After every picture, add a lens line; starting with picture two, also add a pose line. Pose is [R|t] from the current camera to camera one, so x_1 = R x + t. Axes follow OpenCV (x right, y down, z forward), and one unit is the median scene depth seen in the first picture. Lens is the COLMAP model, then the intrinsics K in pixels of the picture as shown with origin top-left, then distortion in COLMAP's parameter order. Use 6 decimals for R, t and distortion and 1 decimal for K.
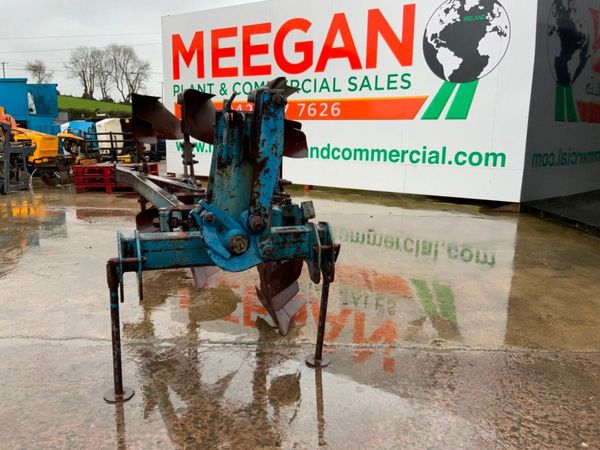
lens RADIAL K [[494.4, 0, 302.6], [0, 494.4, 224.7], [0, 0, 1]] dist [0.128995, -0.267019]
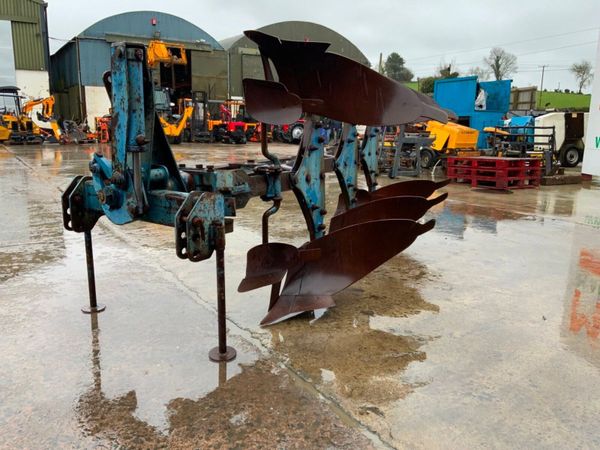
lens RADIAL K [[496.2, 0, 300.0], [0, 496.2, 225.0], [0, 0, 1]] dist [0.077530, -0.137265]
pose [[0.554459, 0.162144, -0.816263, 0.231295], [-0.165371, 0.982742, 0.082884, -0.013259], [0.815615, 0.089030, 0.571704, 0.171817]]
